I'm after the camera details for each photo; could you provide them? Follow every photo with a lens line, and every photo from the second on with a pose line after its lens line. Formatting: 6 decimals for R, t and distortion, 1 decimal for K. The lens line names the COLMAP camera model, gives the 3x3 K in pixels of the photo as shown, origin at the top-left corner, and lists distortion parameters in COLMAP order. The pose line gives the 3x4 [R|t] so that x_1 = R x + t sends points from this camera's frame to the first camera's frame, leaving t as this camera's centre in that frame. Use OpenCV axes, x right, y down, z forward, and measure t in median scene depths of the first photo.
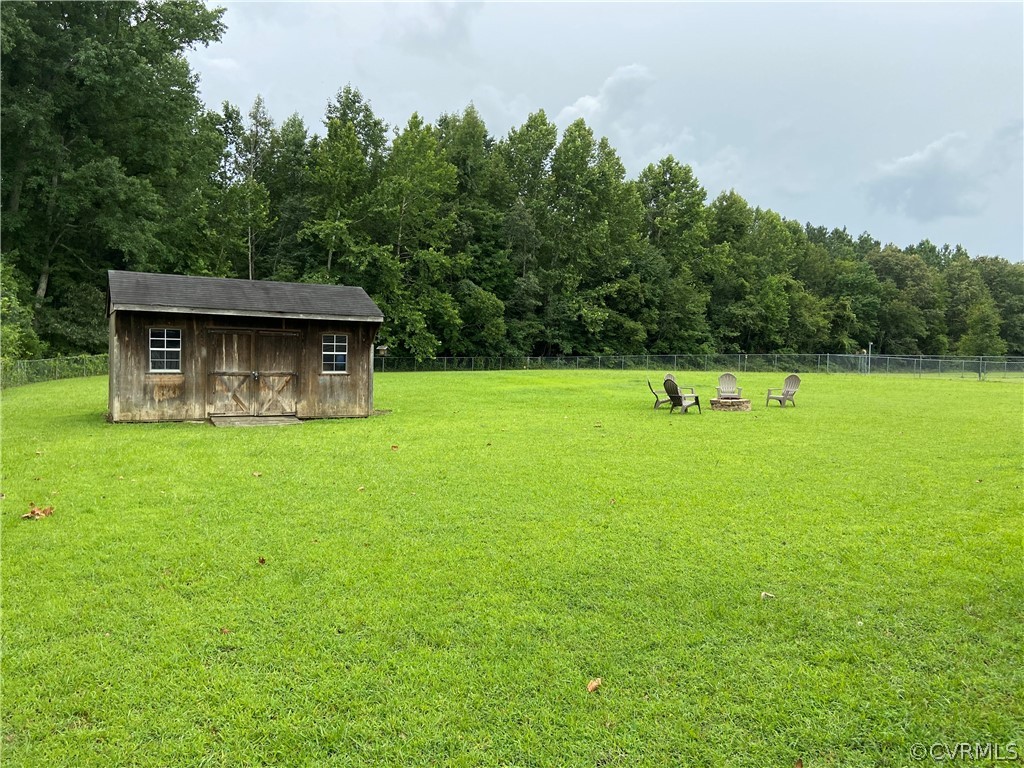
lens RADIAL K [[770.3, 0, 507.3], [0, 770.3, 380.5], [0, 0, 1]] dist [0.124267, -0.151150]
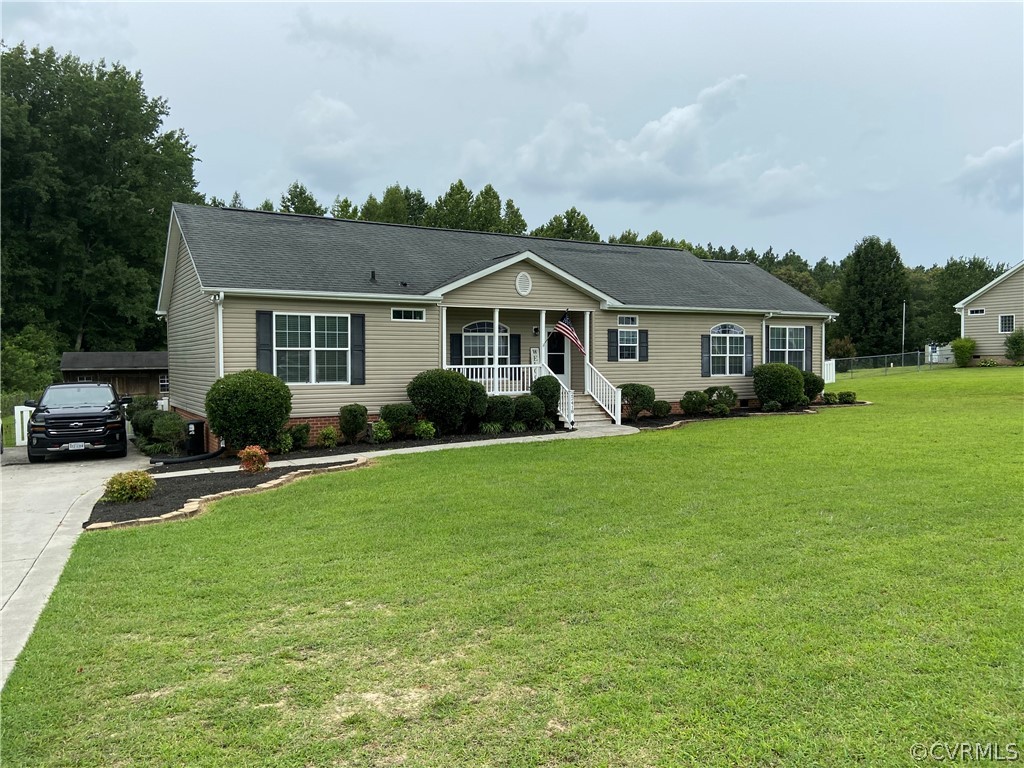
lens RADIAL K [[770.3, 0, 507.3], [0, 770.3, 380.5], [0, 0, 1]] dist [0.124267, -0.151150]
pose [[0.995351, -0.038487, -0.088292, 0.362036], [0.037083, 0.999159, -0.017492, 0.011698], [0.088891, 0.014136, 0.995941, -0.433241]]
